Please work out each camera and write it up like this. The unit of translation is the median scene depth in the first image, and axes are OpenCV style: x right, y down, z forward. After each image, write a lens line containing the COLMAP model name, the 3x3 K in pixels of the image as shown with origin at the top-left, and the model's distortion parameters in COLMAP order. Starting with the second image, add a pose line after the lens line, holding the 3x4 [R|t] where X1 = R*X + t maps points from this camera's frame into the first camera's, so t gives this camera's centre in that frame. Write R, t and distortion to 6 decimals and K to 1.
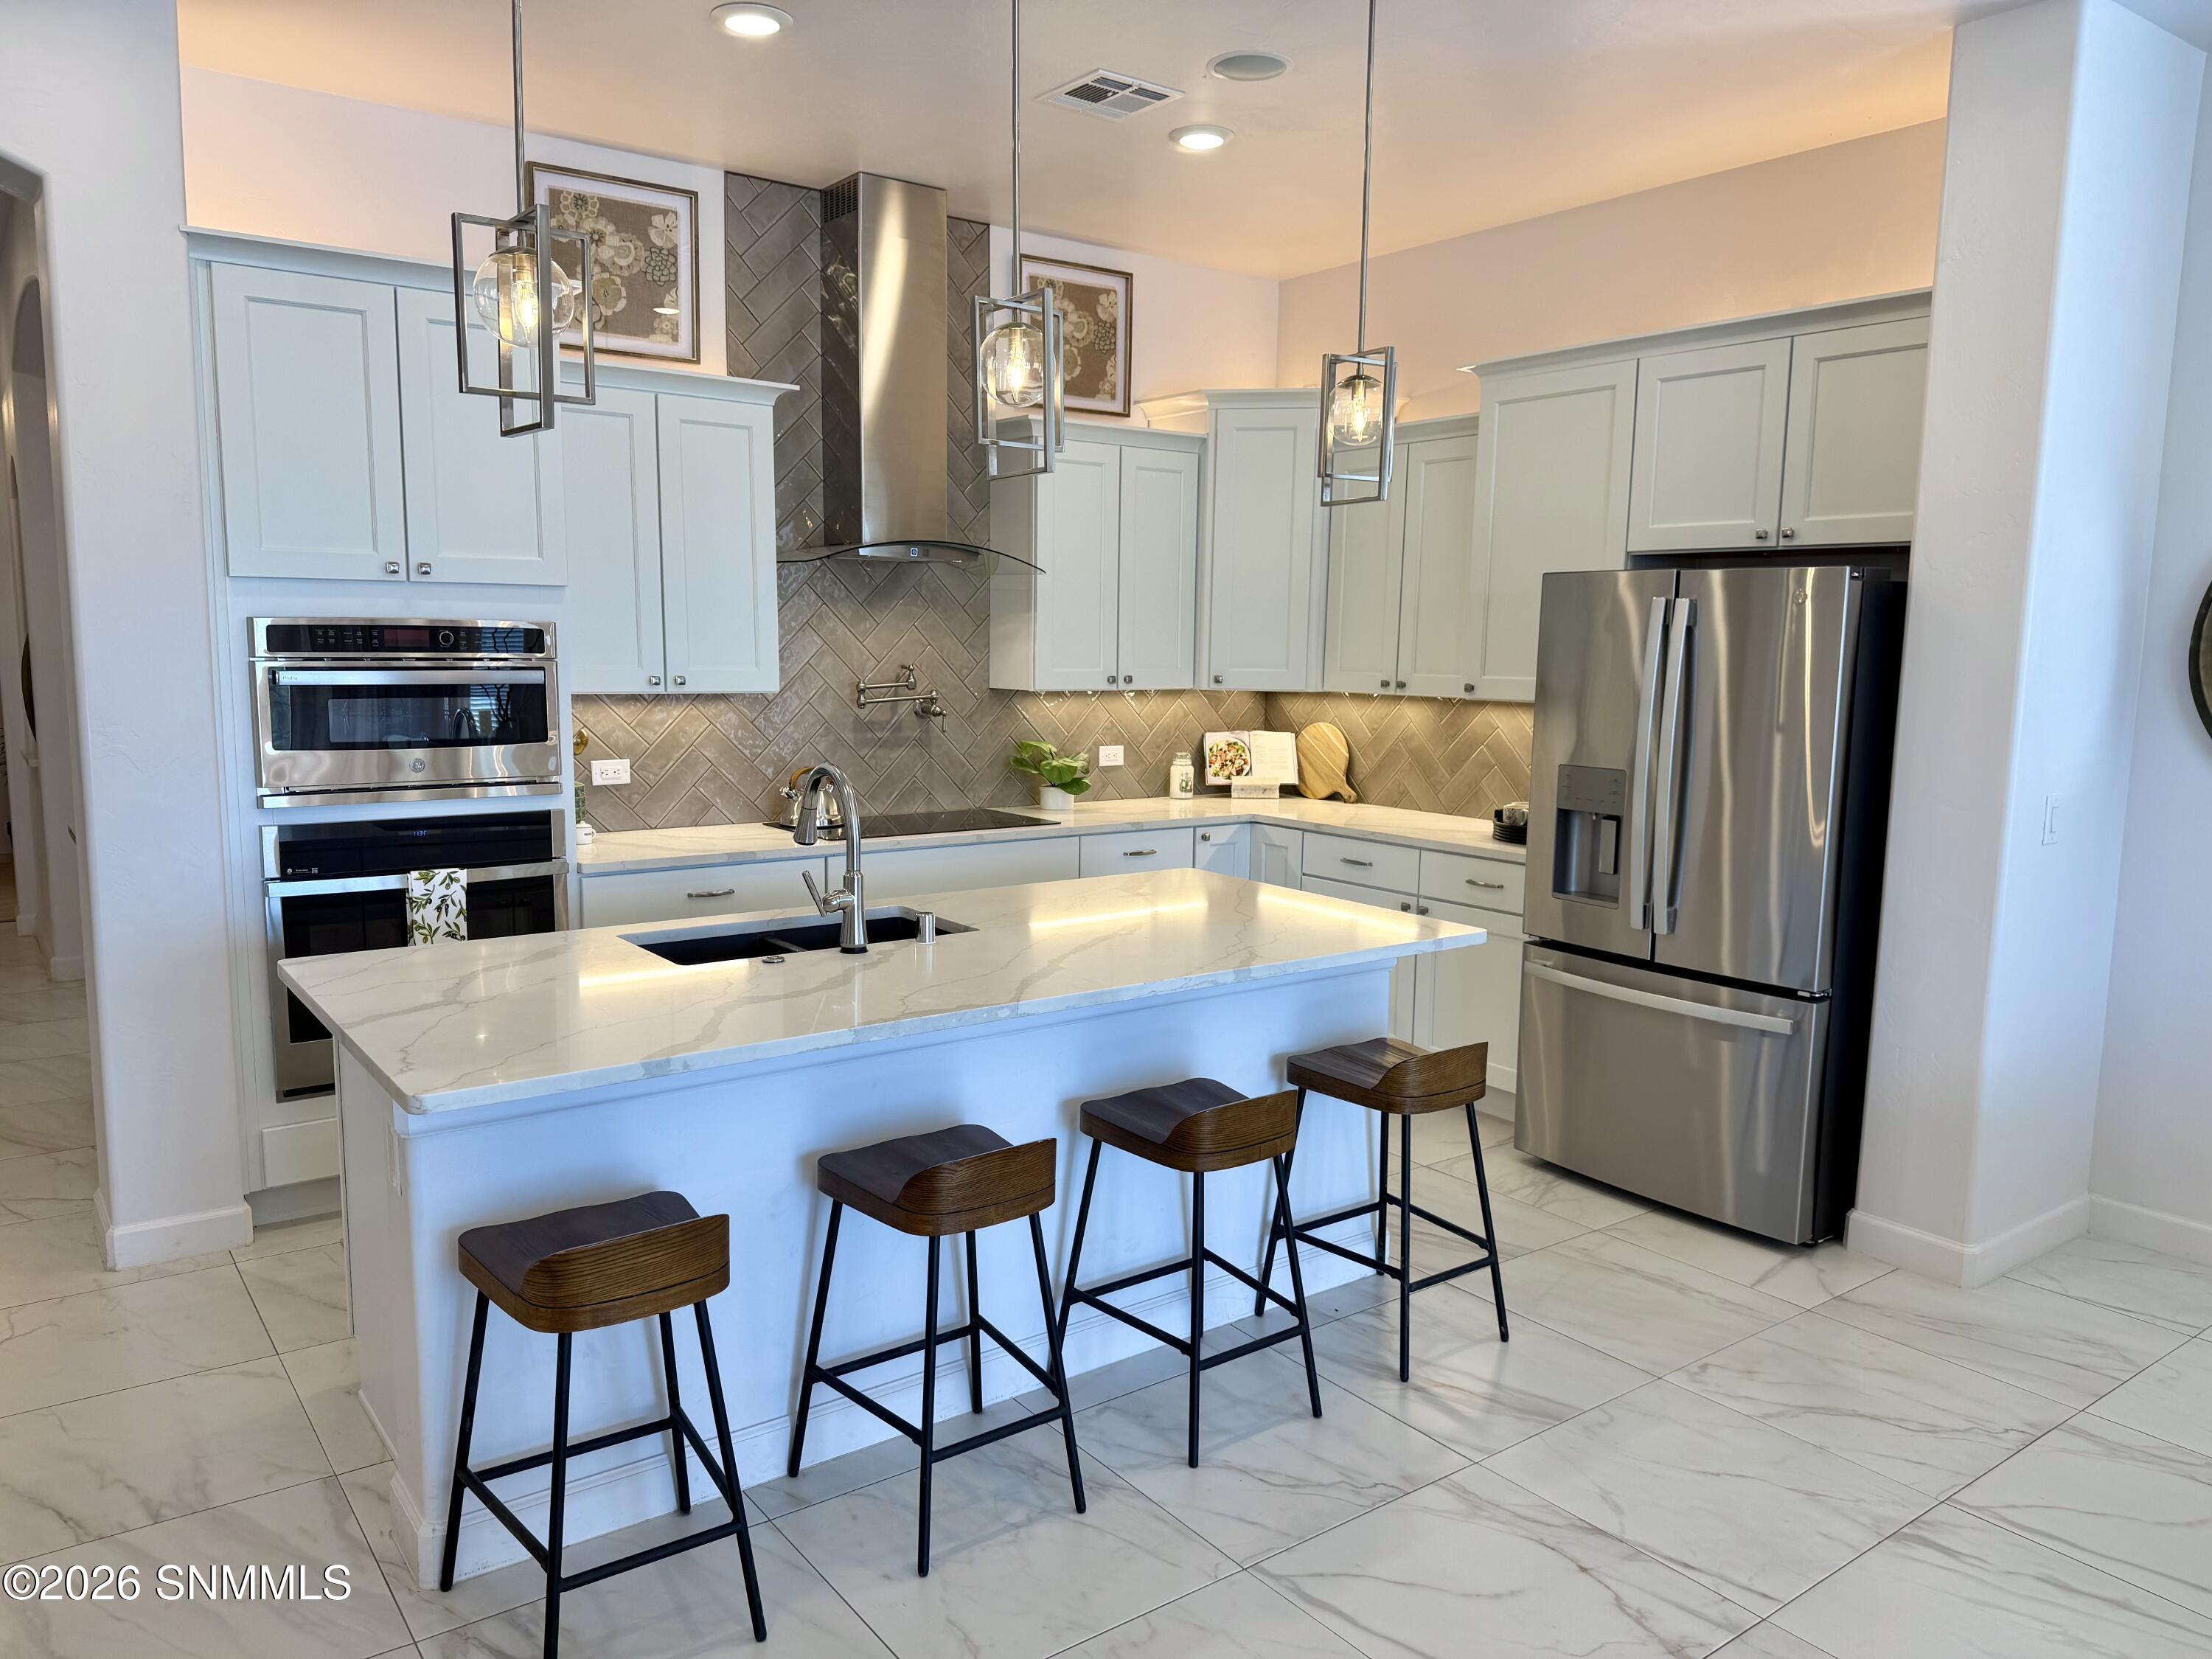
lens RADIAL K [[1537.2, 0, 1101.3], [0, 1537.2, 839.0], [0, 0, 1]] dist [0.147034, -0.218228]
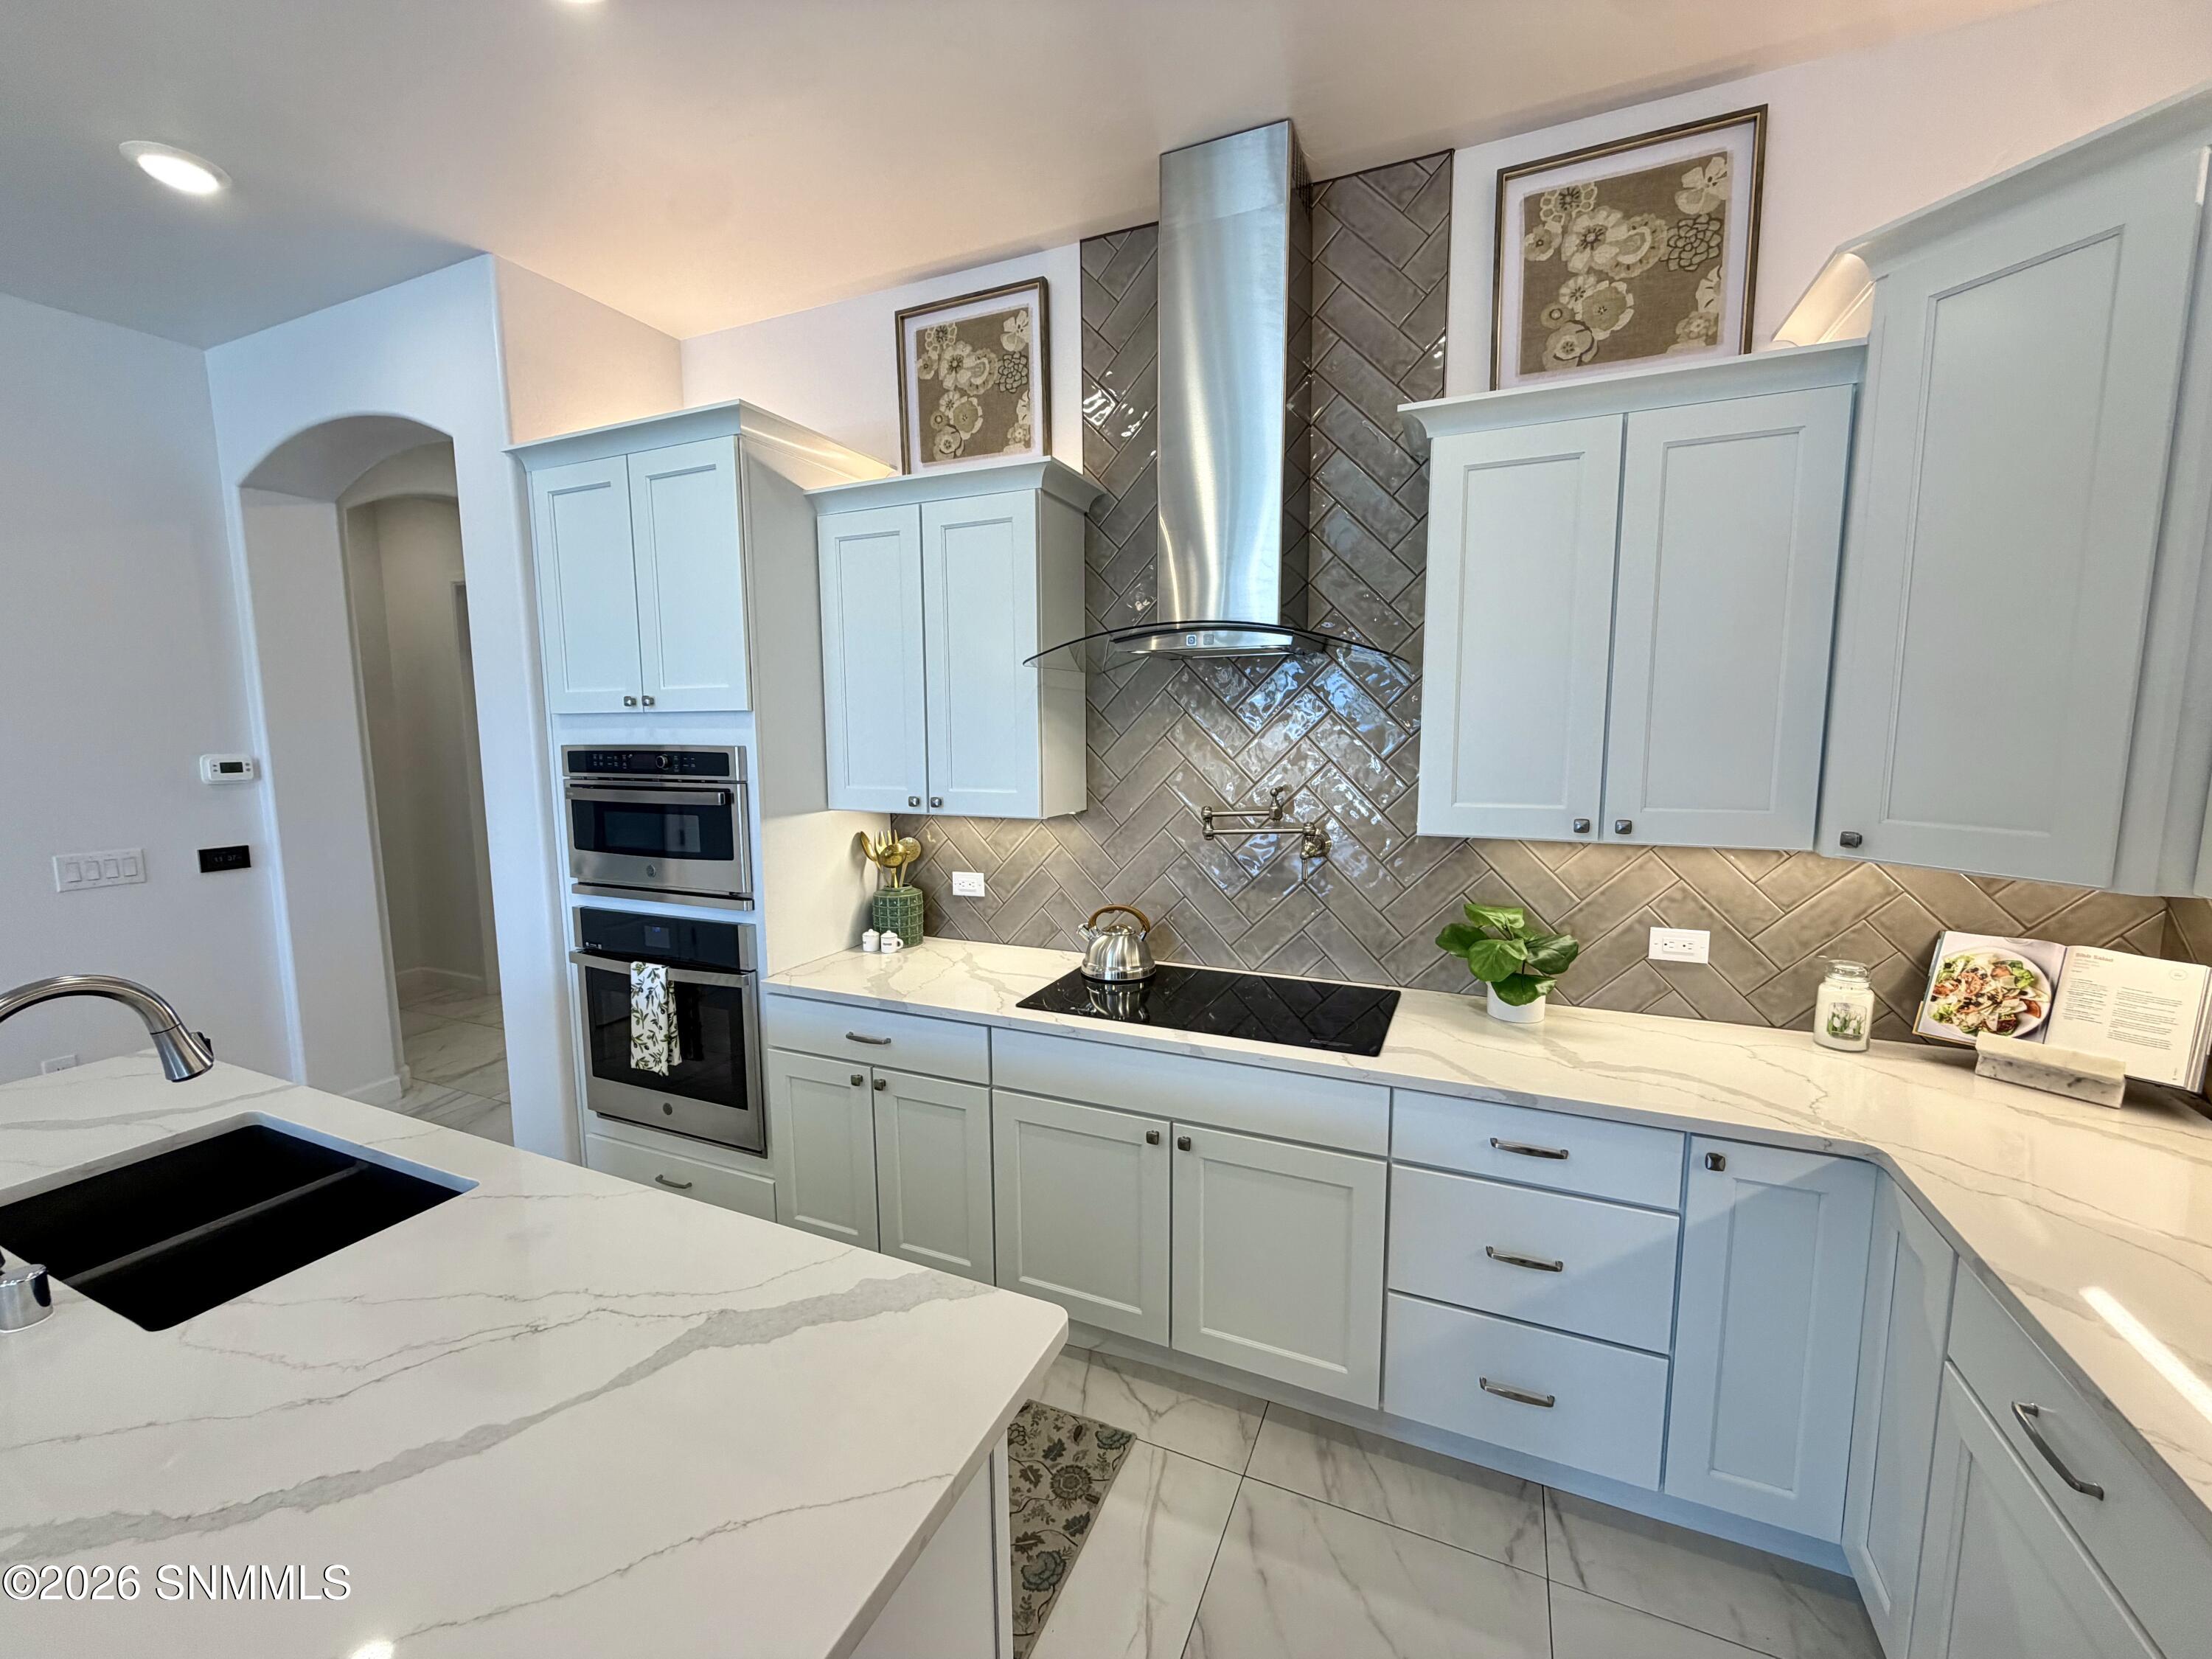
lens RADIAL K [[882.7, 0, 1106.0], [0, 882.7, 829.5], [0, 0, 1]] dist [0.000058, -0.000070]
pose [[0.499245, 0.085535, -0.862229, 0.236539], [-0.101805, 0.994013, 0.039661, -0.113034], [0.860459, 0.067978, 0.504964, 0.790737]]
